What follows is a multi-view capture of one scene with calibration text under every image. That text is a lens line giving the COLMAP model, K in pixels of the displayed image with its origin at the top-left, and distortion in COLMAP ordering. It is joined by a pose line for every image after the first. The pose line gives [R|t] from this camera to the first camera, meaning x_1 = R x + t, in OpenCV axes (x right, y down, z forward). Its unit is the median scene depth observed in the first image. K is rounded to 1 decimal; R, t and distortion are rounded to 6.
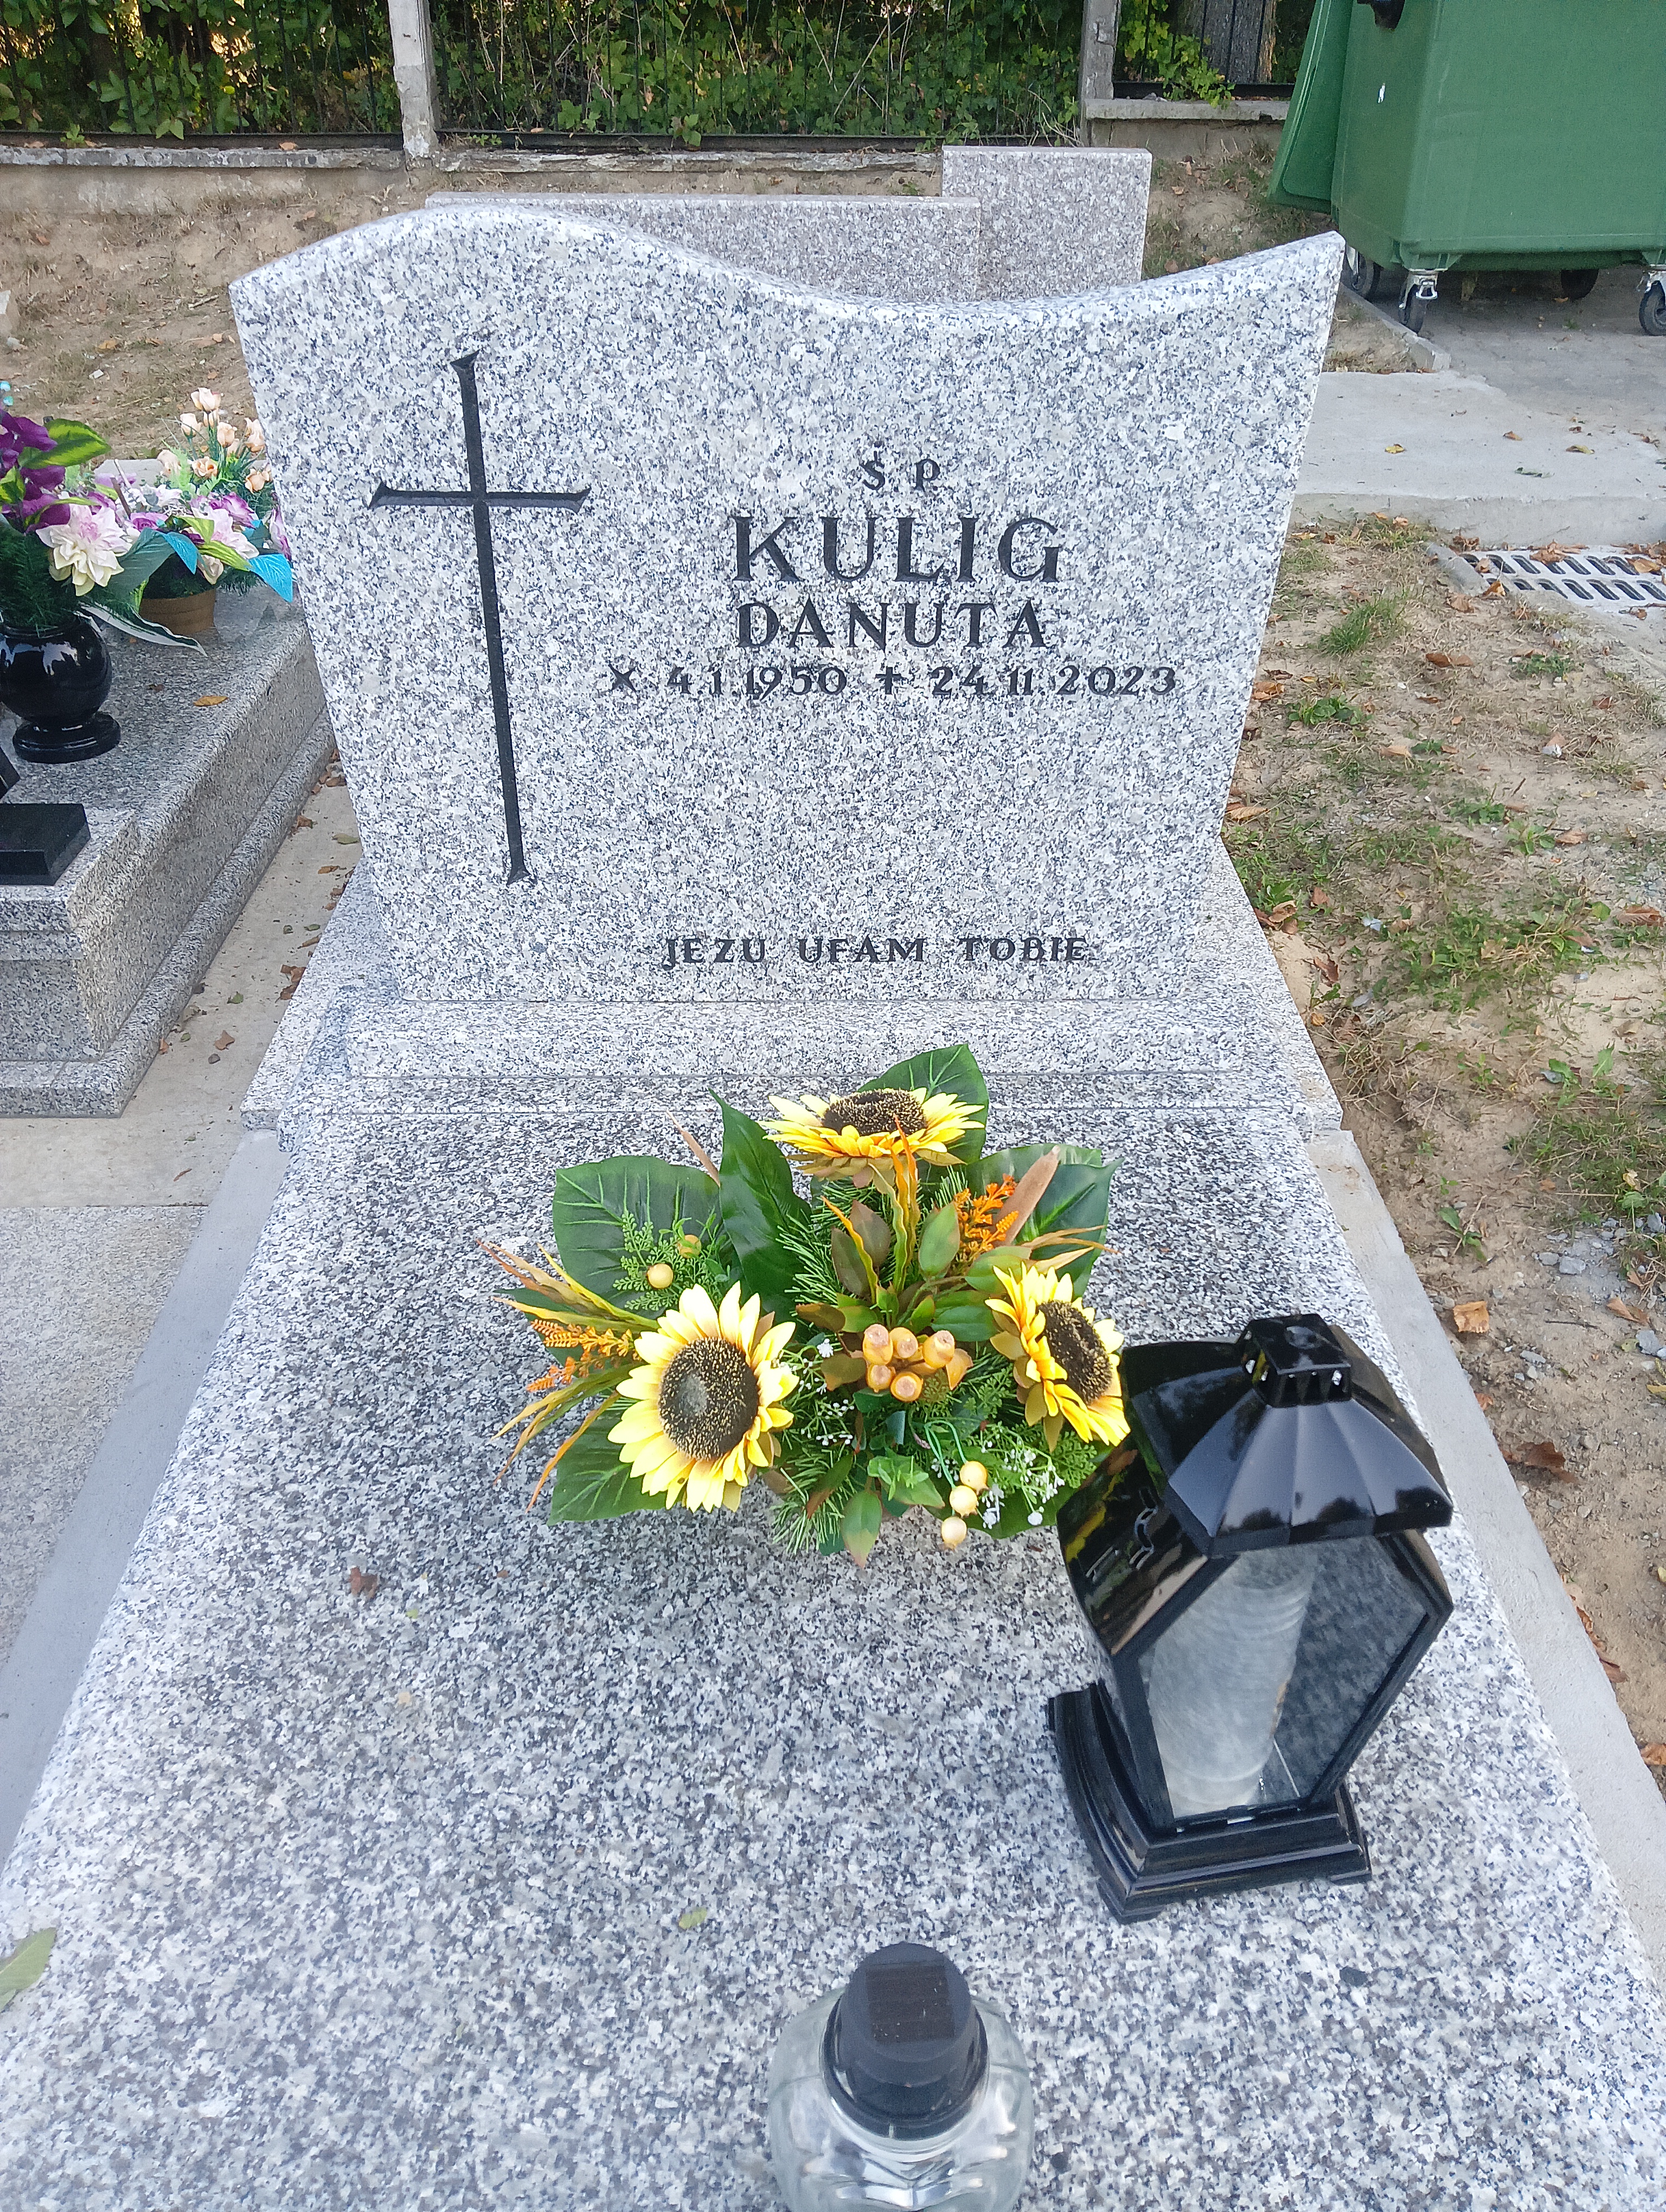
lens RADIAL K [[1761.5, 0, 827.2], [0, 1761.5, 1106.3], [0, 0, 1]] dist [0.071807, -0.102541]
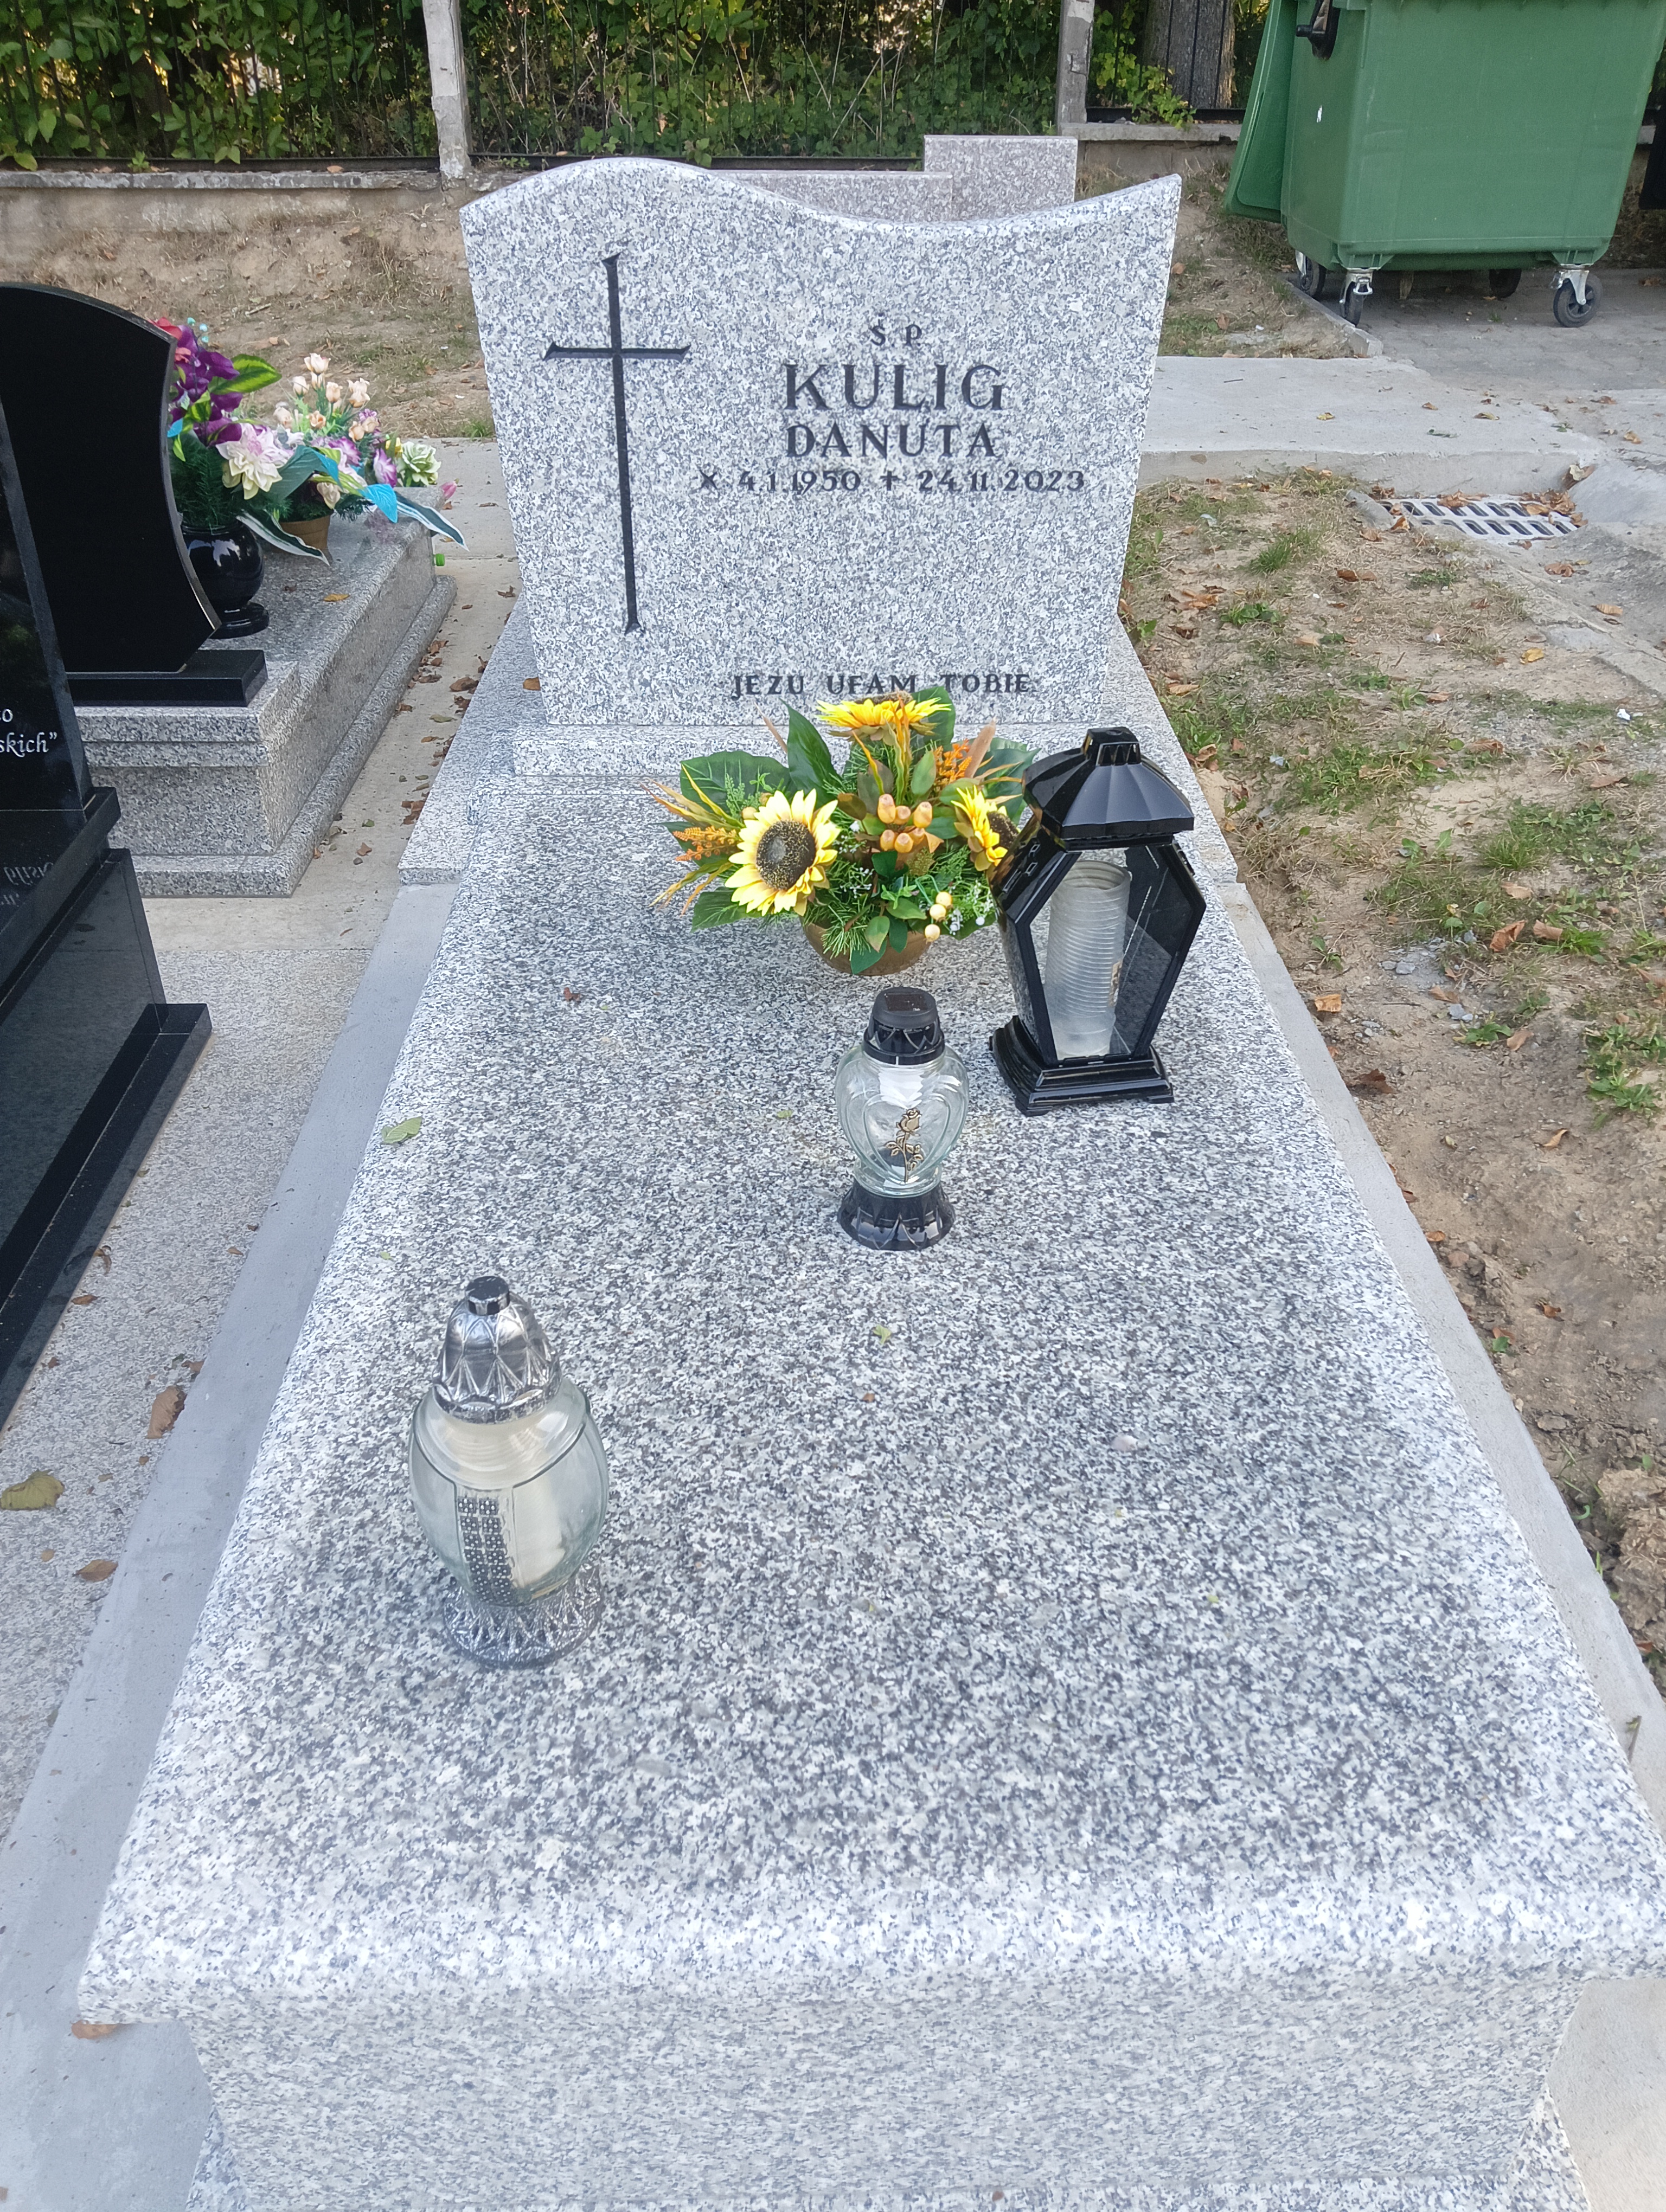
lens RADIAL K [[1798.3, 0, 838.8], [0, 1798.3, 1115.3], [0, 0, 1]] dist [0.087893, -0.147982]
pose [[0.999941, -0.008800, 0.006440, -0.013959], [0.008936, 0.999733, -0.021325, 0.207412], [-0.006251, 0.021381, 0.999752, -0.323943]]
